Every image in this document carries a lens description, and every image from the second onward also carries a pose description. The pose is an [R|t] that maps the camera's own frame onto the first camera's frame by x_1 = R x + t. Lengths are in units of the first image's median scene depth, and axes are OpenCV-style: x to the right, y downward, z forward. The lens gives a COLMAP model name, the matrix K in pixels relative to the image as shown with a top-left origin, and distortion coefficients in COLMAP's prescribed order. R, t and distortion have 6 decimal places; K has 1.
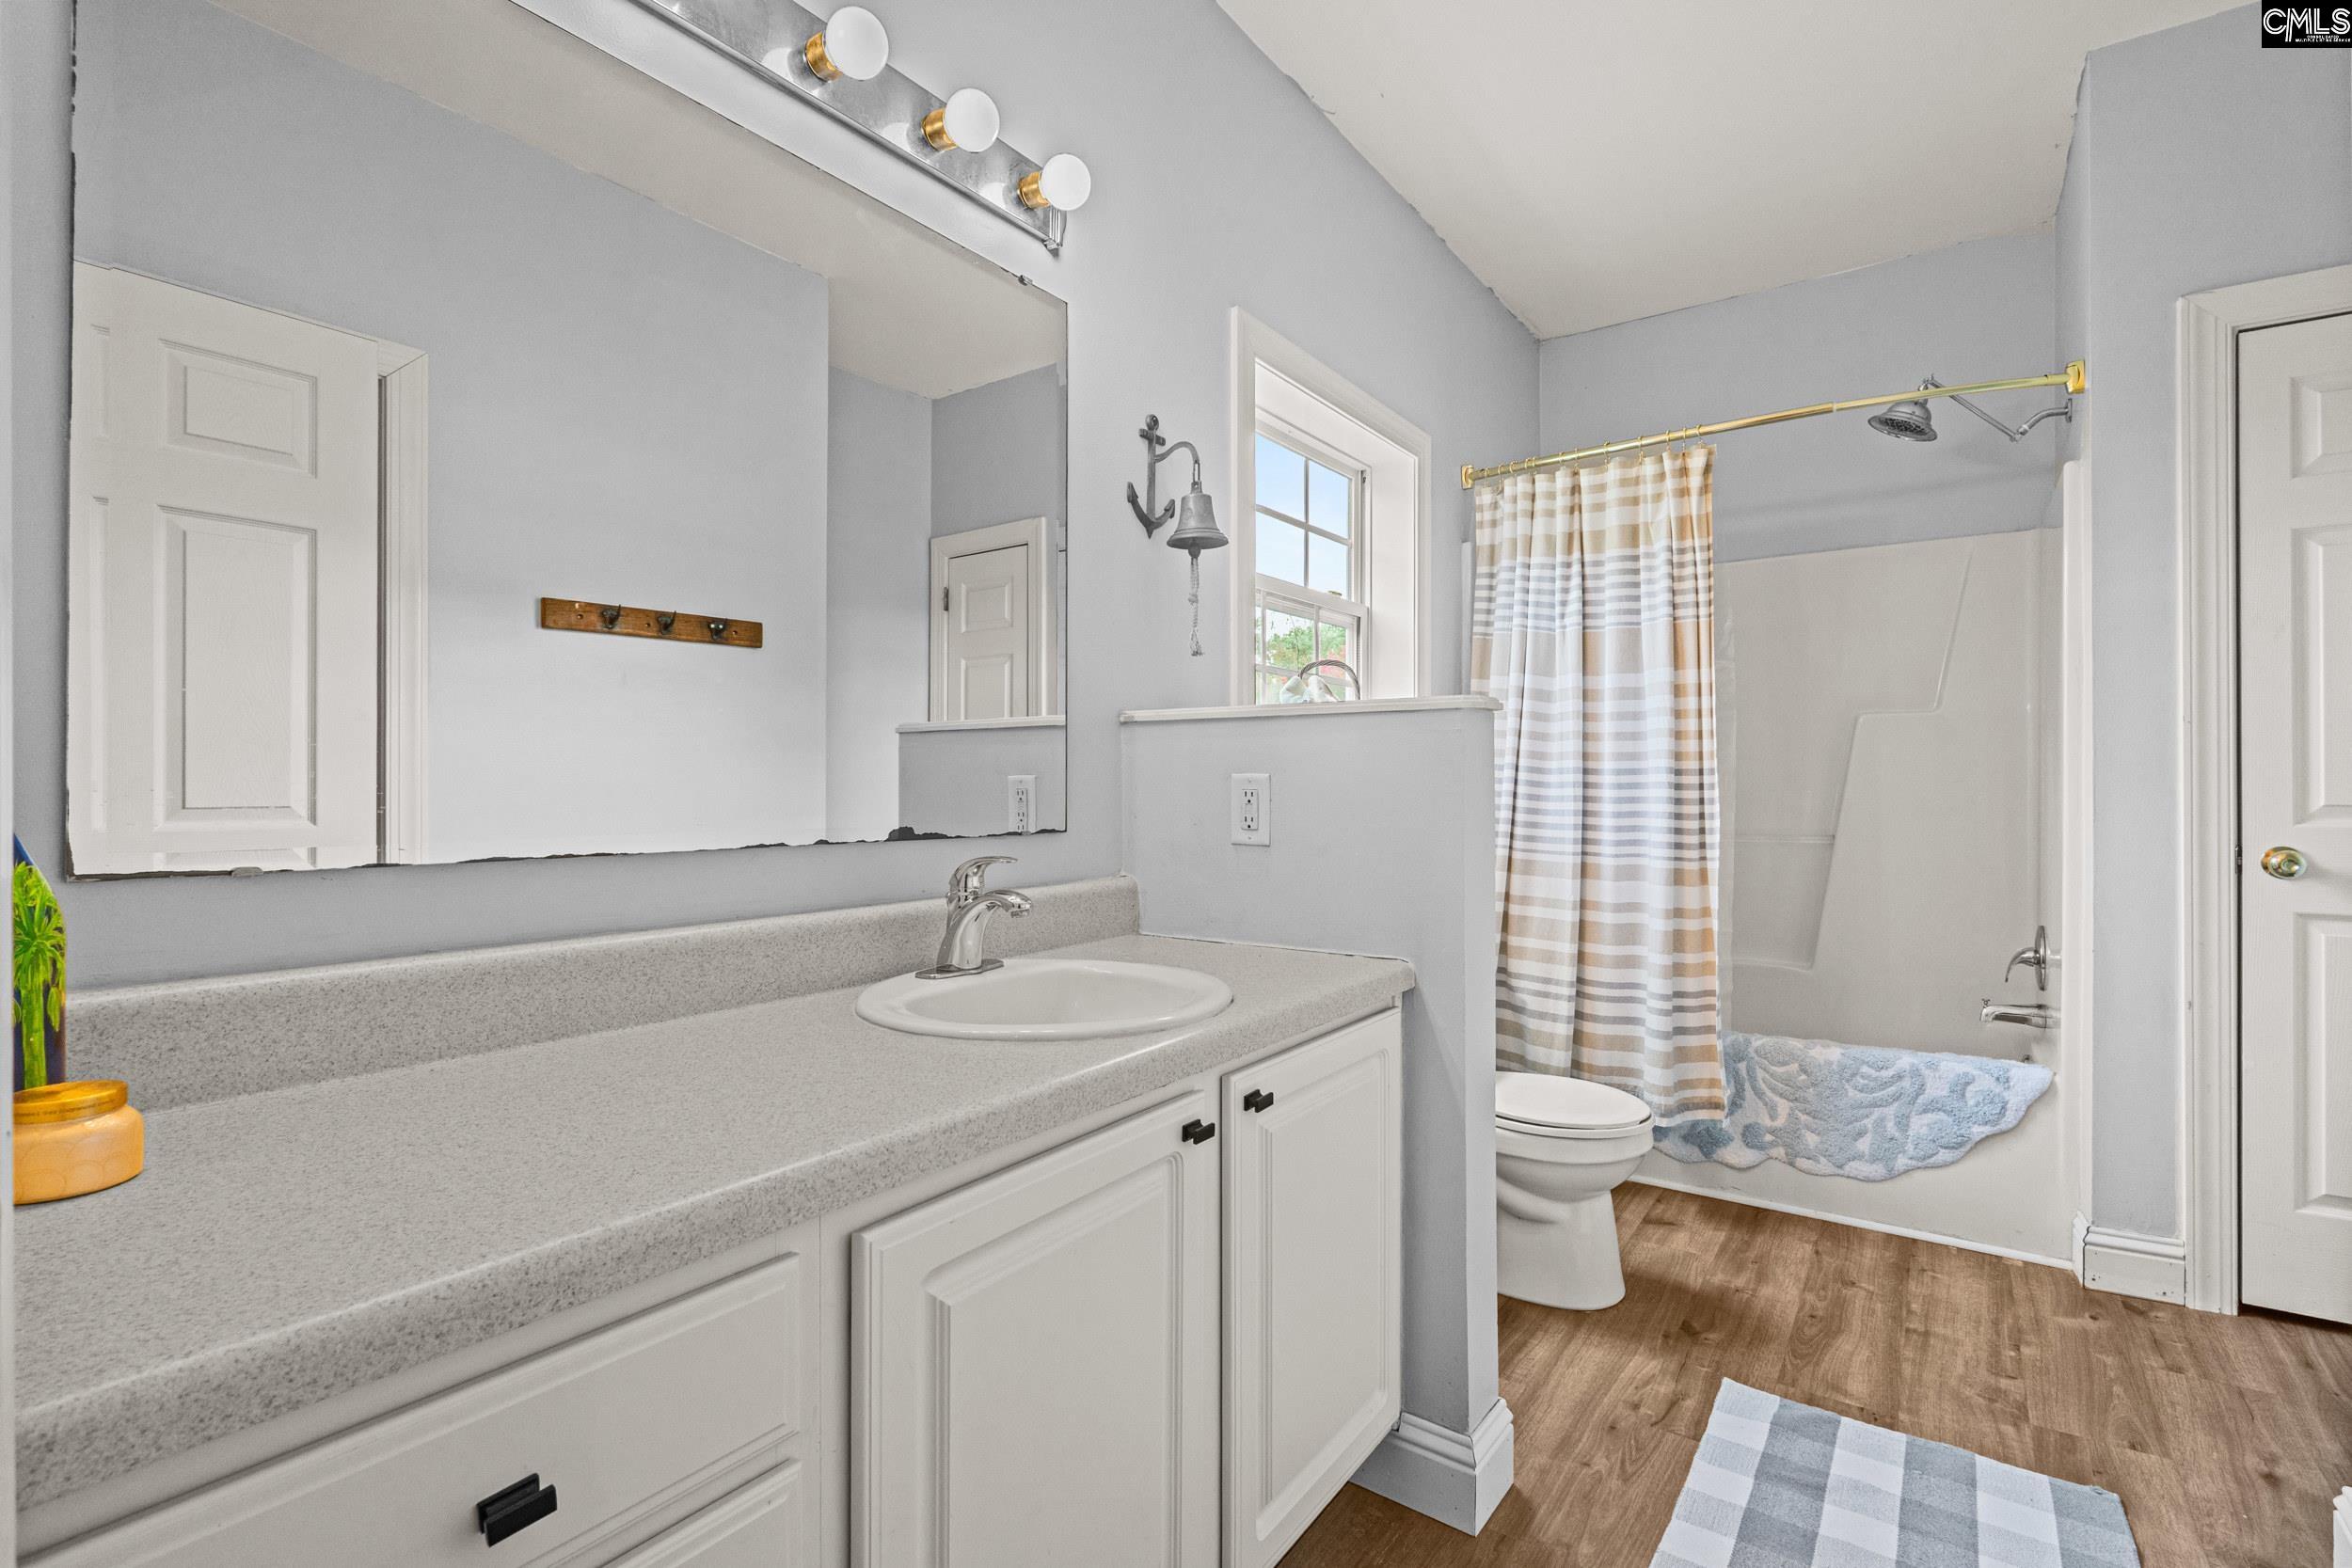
lens RADIAL K [[1081.6, 0, 1179.2], [0, 1081.6, 788.5], [0, 0, 1]] dist [-0.003688, -0.000706]
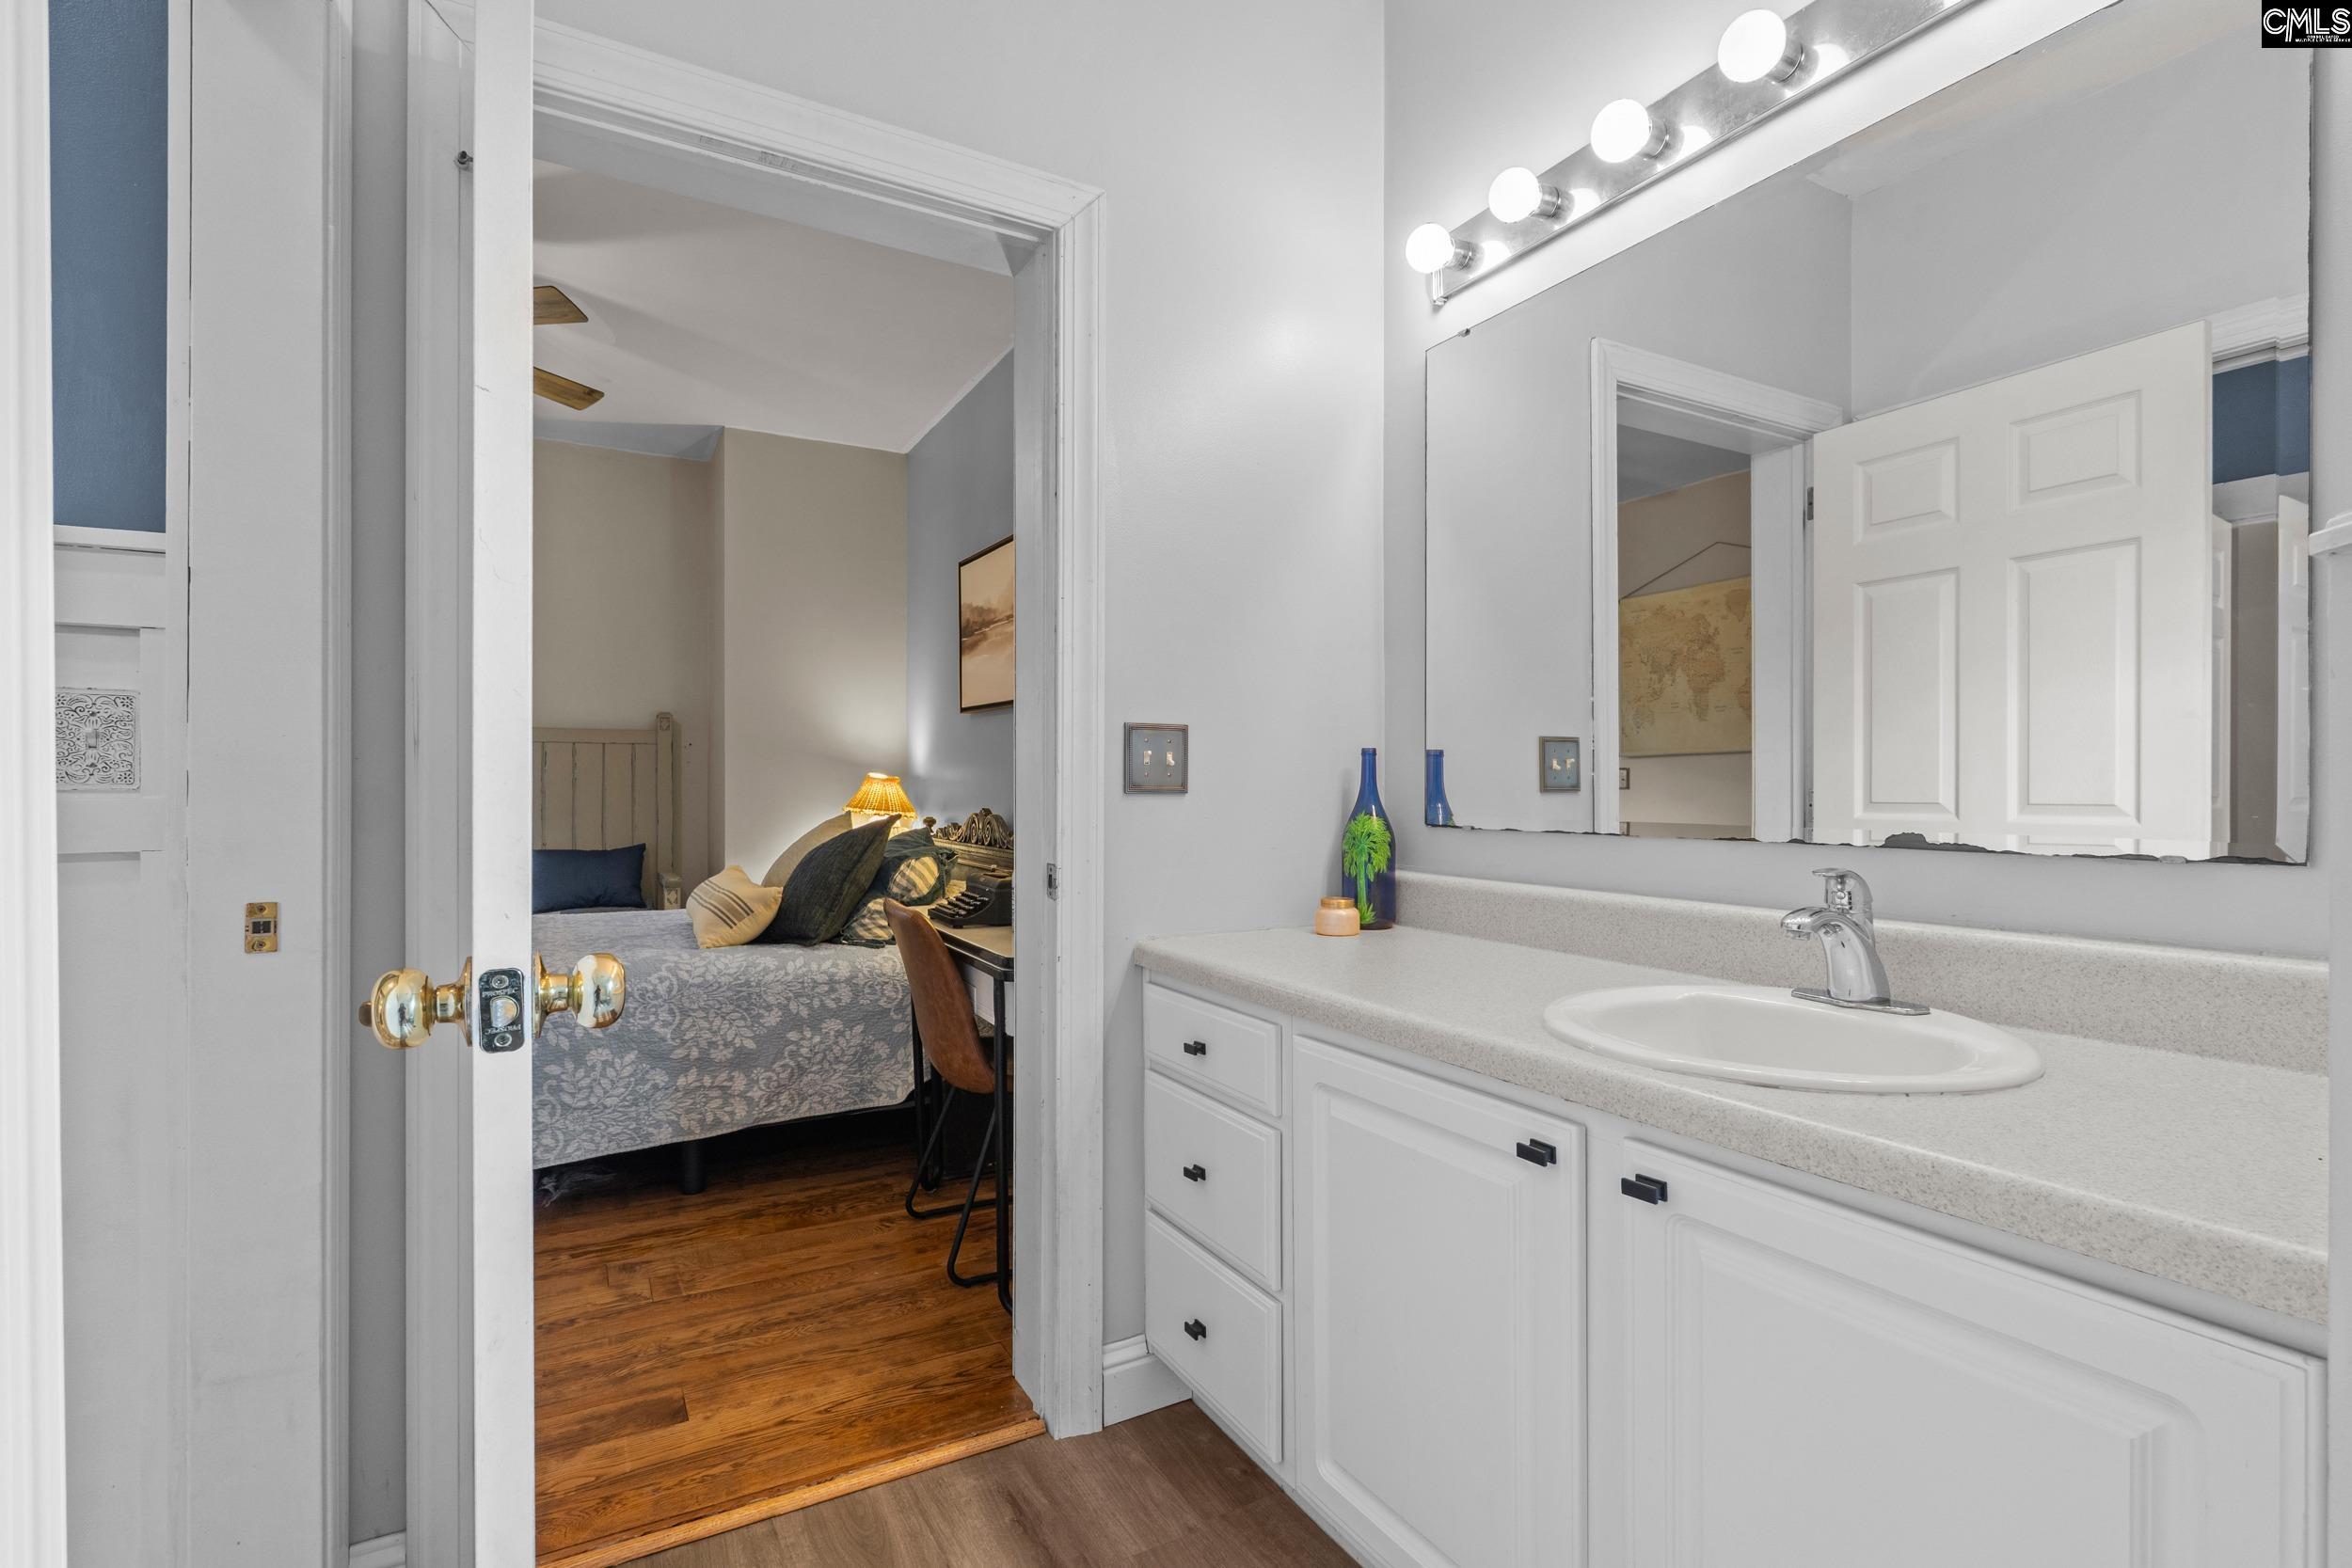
lens RADIAL K [[1081.6, 0, 1179.2], [0, 1081.6, 788.5], [0, 0, 1]] dist [-0.003688, -0.000706]
pose [[-0.419144, -0.001456, -0.907919, 0.872137], [-0.001259, 0.999999, -0.001023, 0.003118], [0.907919, 0.000715, -0.419145, 0.972129]]
